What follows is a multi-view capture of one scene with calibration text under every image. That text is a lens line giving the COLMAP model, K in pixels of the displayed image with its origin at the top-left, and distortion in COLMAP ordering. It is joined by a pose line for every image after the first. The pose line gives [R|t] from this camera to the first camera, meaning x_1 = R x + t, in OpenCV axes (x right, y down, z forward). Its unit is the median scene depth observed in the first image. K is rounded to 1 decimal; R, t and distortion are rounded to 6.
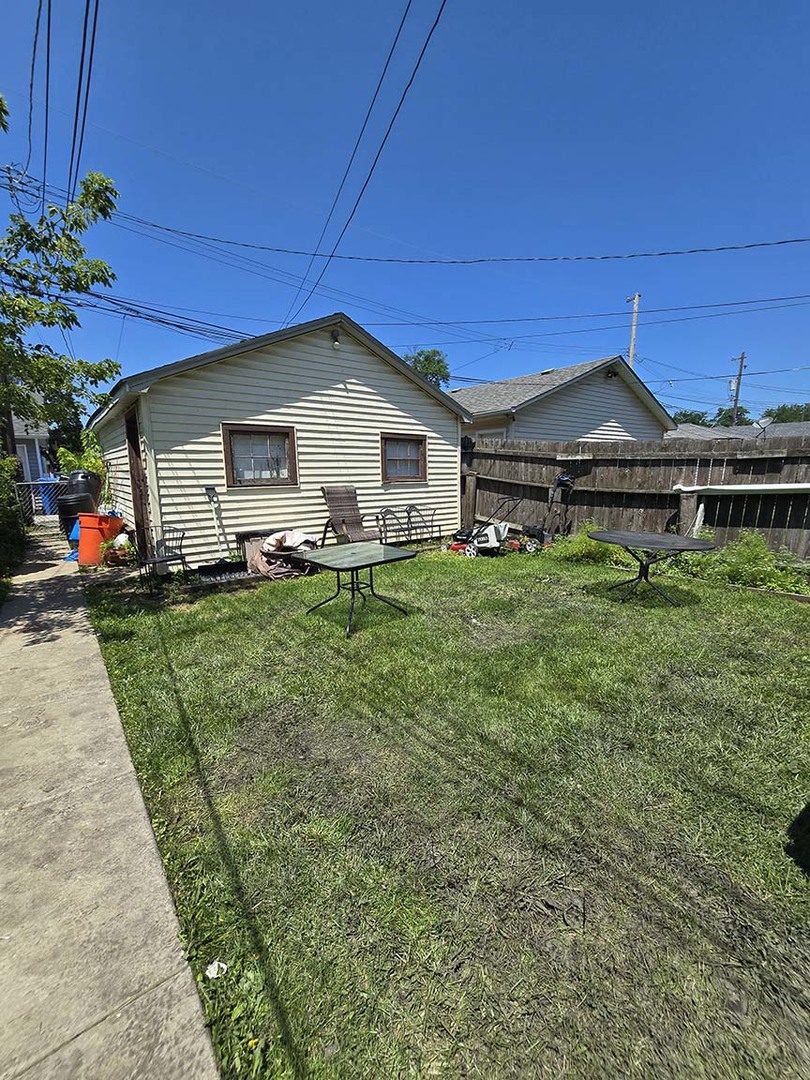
lens RADIAL K [[437.9, 0, 403.8], [0, 437.9, 540.2], [0, 0, 1]] dist [0.000341, -0.000041]
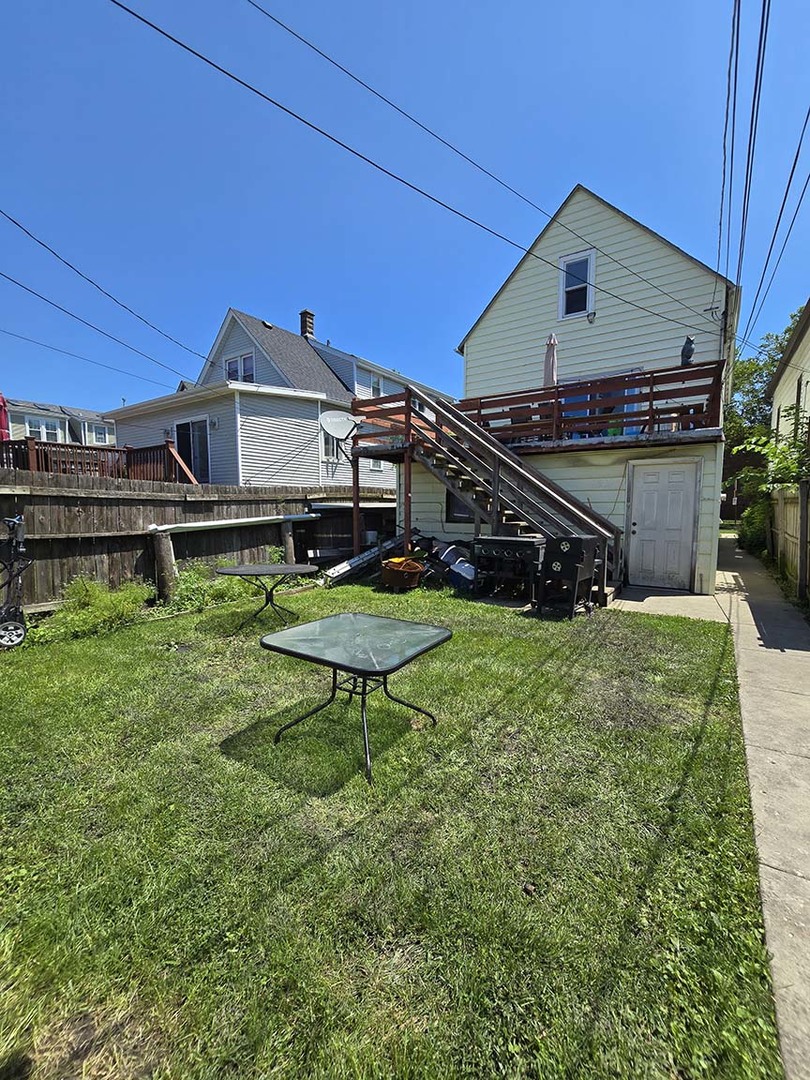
lens RADIAL K [[437.9, 0, 405.5], [0, 437.9, 542.6], [0, 0, 1]] dist [0.000341, -0.000041]
pose [[-0.277955, -0.075847, 0.957595, -0.573665], [0.146123, 0.981938, 0.120189, -0.139197], [-0.949415, 0.173334, -0.261852, 0.820813]]
